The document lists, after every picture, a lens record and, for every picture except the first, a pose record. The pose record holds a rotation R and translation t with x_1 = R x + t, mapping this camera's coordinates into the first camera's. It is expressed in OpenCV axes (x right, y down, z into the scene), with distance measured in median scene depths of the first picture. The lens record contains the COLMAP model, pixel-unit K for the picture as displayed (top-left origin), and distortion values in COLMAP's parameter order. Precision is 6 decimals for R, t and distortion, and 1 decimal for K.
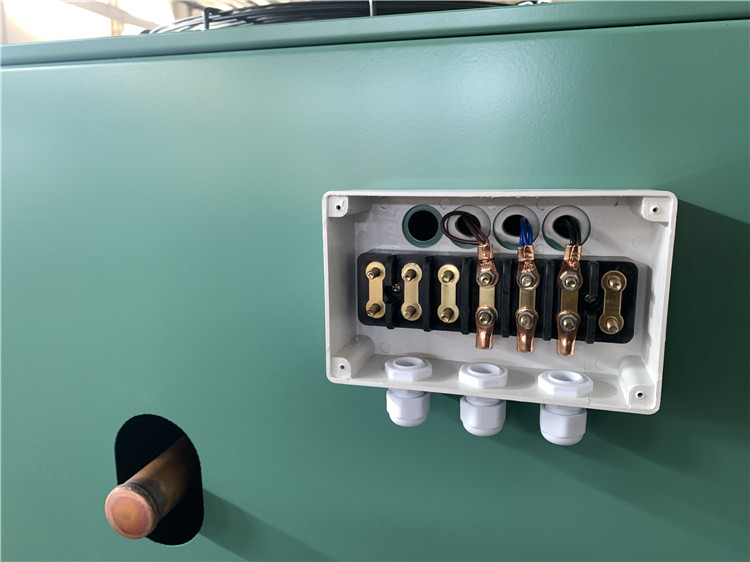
lens RADIAL K [[575.4, 0, 375.0], [0, 575.4, 281.0], [0, 0, 1]] dist [0.008135, 0.003445]
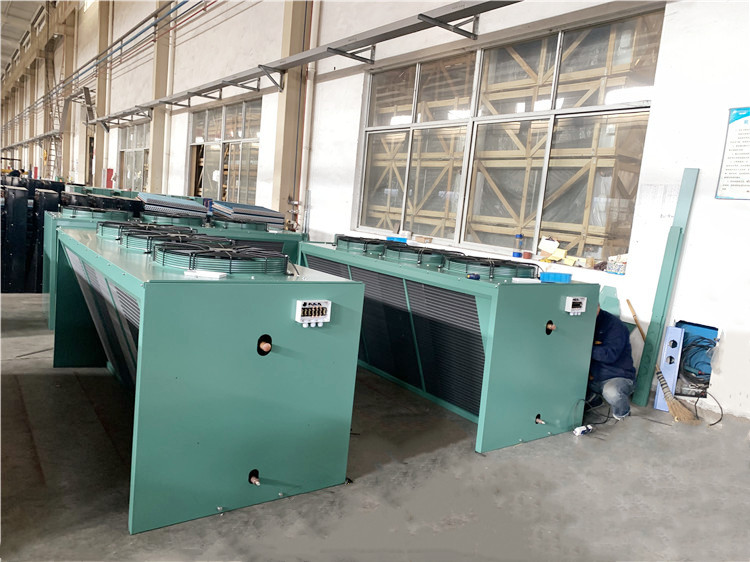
lens RADIAL K [[575.4, 0, 375.0], [0, 575.4, 281.0], [0, 0, 1]] dist [0.008135, 0.003445]
pose [[0.616926, -0.026054, 0.786590, -6.543386], [0.046095, 0.998932, -0.003065, -0.395830], [-0.785670, 0.038148, 0.617469, -5.581763]]
